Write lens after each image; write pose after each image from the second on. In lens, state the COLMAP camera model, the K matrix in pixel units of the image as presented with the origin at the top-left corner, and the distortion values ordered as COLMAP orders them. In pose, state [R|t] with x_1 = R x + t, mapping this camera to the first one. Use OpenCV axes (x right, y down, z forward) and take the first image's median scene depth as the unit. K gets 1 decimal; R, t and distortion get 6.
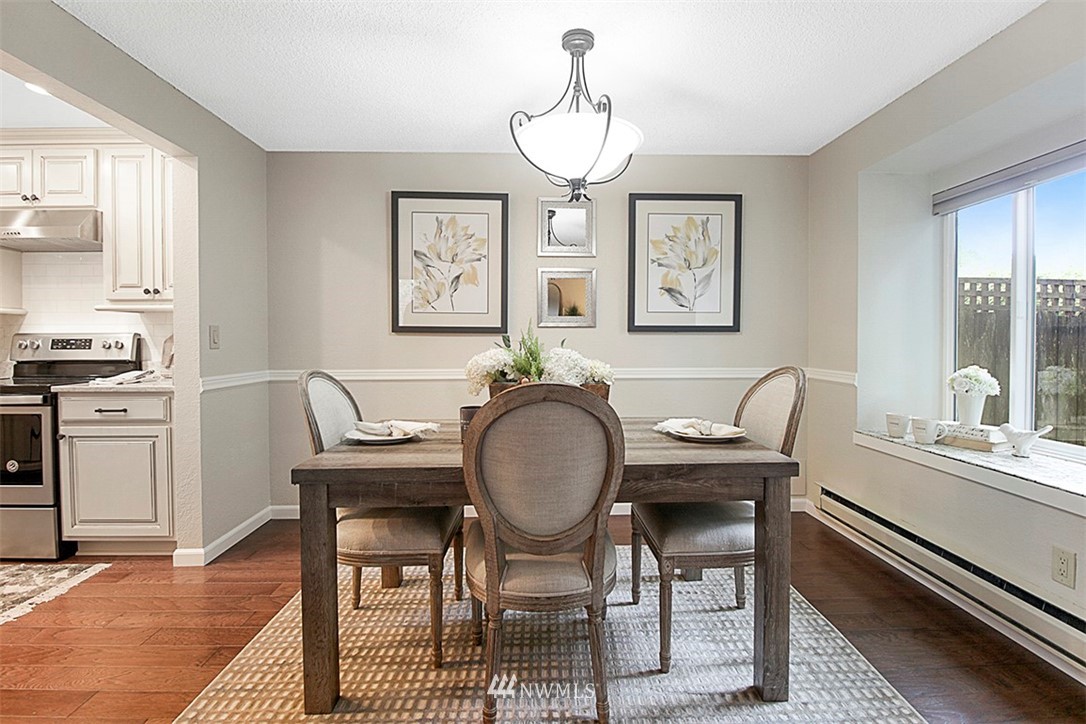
lens RADIAL K [[522.8, 0, 546.0], [0, 522.8, 347.4], [0, 0, 1]] dist [-0.017318, -0.000595]
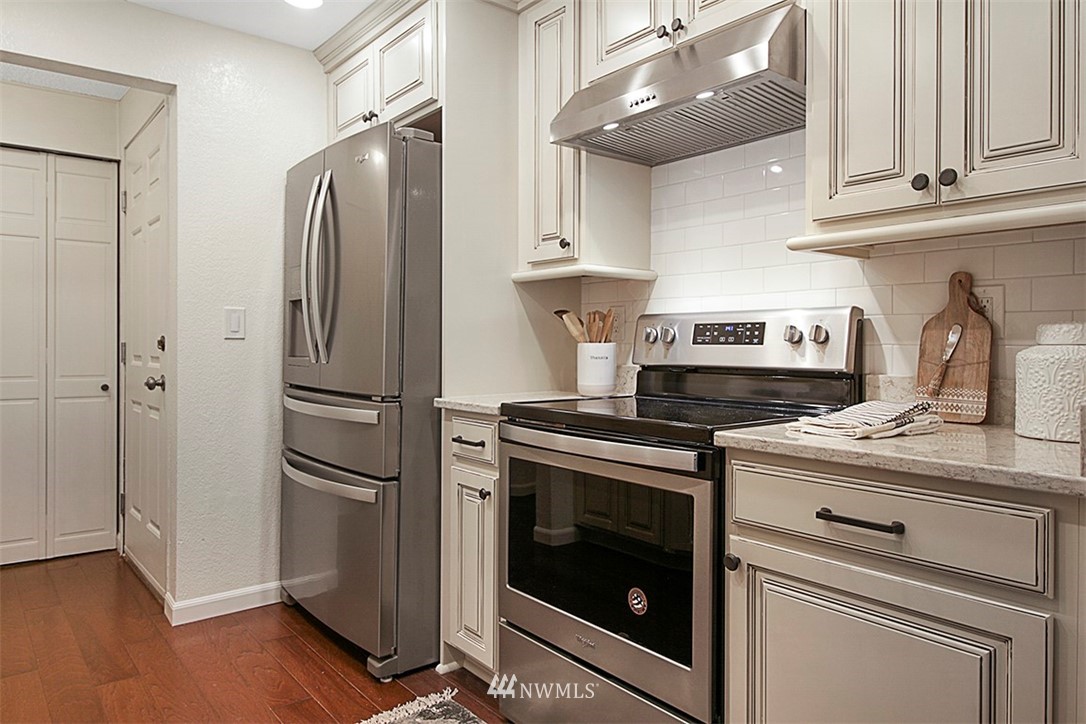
lens RADIAL K [[702.9, 0, 542.8], [0, 702.9, 332.2], [0, 0, 1]] dist [0.000684, 0.000215]
pose [[0.609402, -0.006527, -0.792835, -0.511519], [-0.020593, 0.999498, -0.024057, 0.011824], [0.792594, 0.030987, 0.608962, 0.468241]]
